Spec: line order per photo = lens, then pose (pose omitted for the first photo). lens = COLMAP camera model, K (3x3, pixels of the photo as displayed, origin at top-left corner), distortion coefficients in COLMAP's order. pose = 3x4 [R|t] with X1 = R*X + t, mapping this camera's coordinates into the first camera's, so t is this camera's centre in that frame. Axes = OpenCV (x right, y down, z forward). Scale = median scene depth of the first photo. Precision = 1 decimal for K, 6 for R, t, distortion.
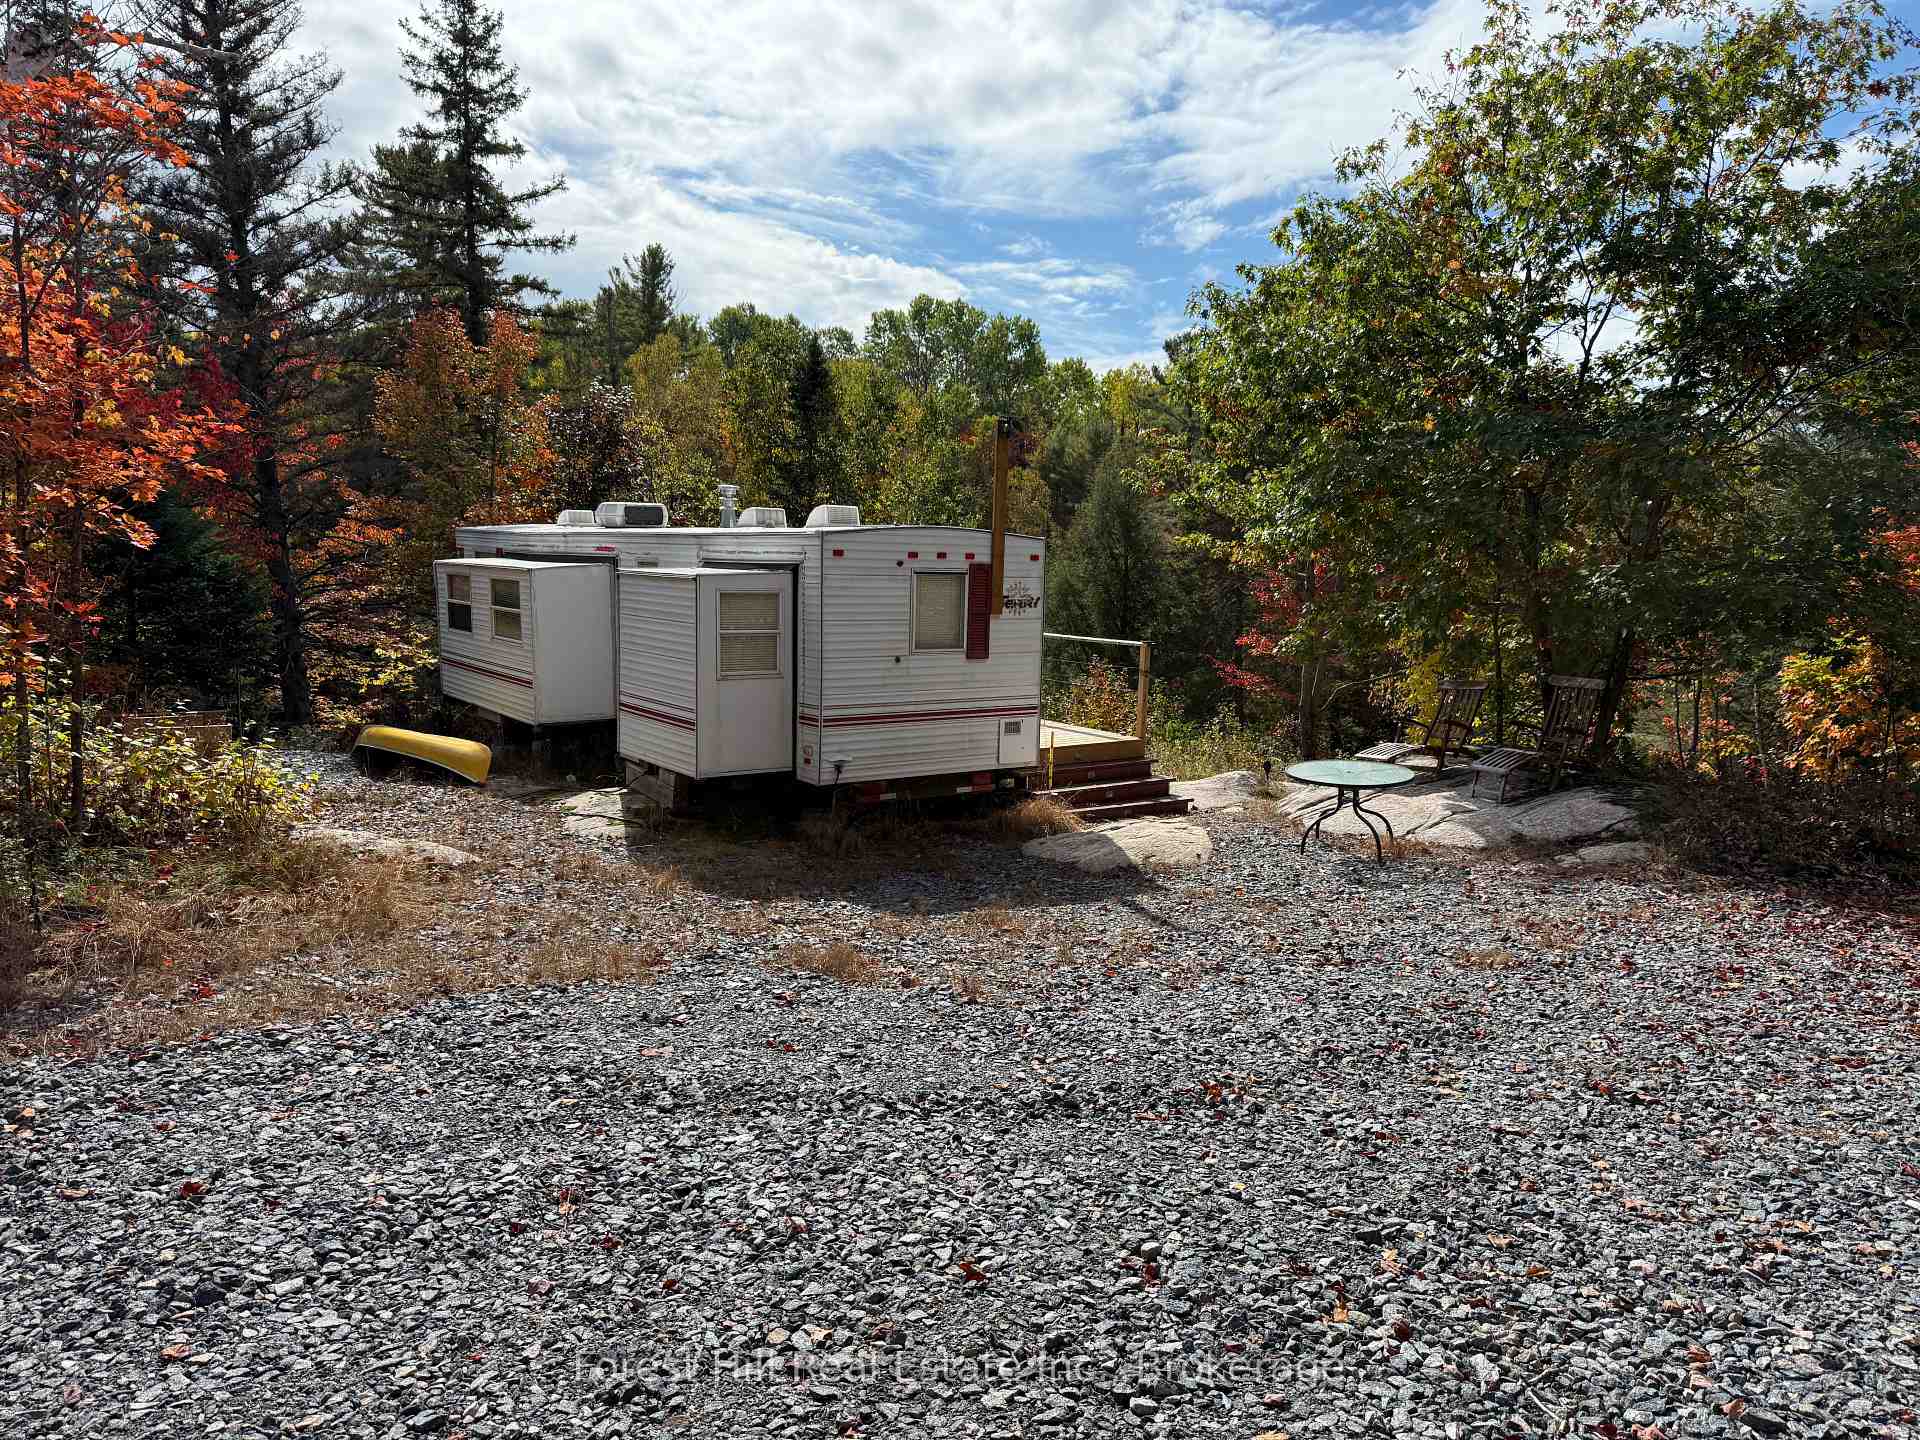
lens RADIAL K [[1342.4, 0, 957.8], [0, 1342.4, 728.5], [0, 0, 1]] dist [0.096164, -0.091310]
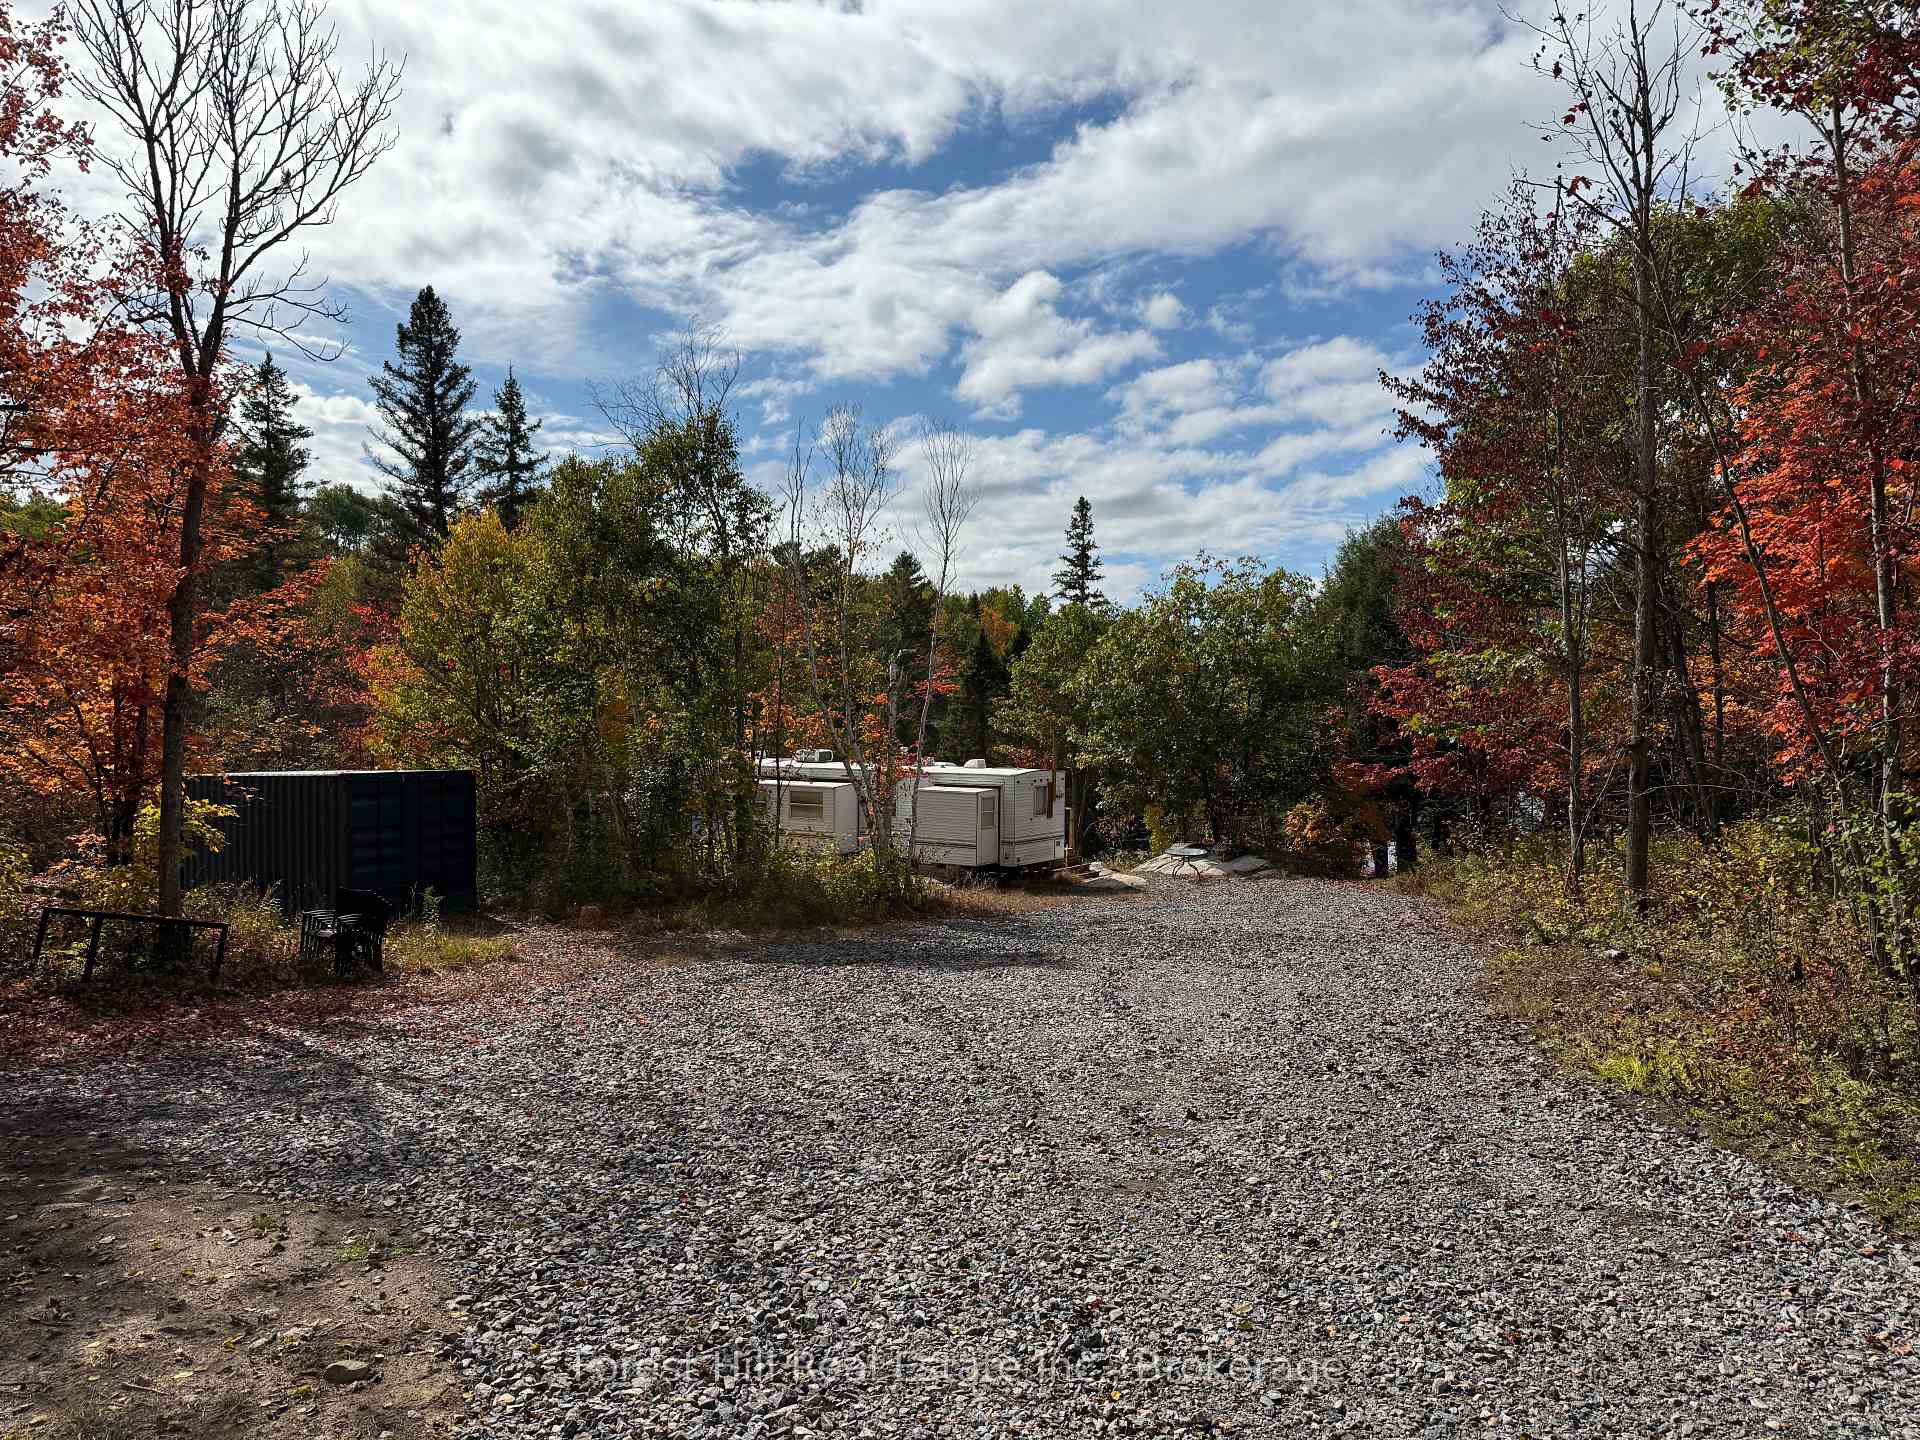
lens RADIAL K [[1342.4, 0, 957.8], [0, 1342.4, 728.5], [0, 0, 1]] dist [0.096164, -0.091310]
pose [[0.920668, -0.010896, 0.390195, -1.218590], [0.050196, 0.994616, -0.090663, 0.003994], [-0.387106, 0.103056, 0.916258, -1.425189]]
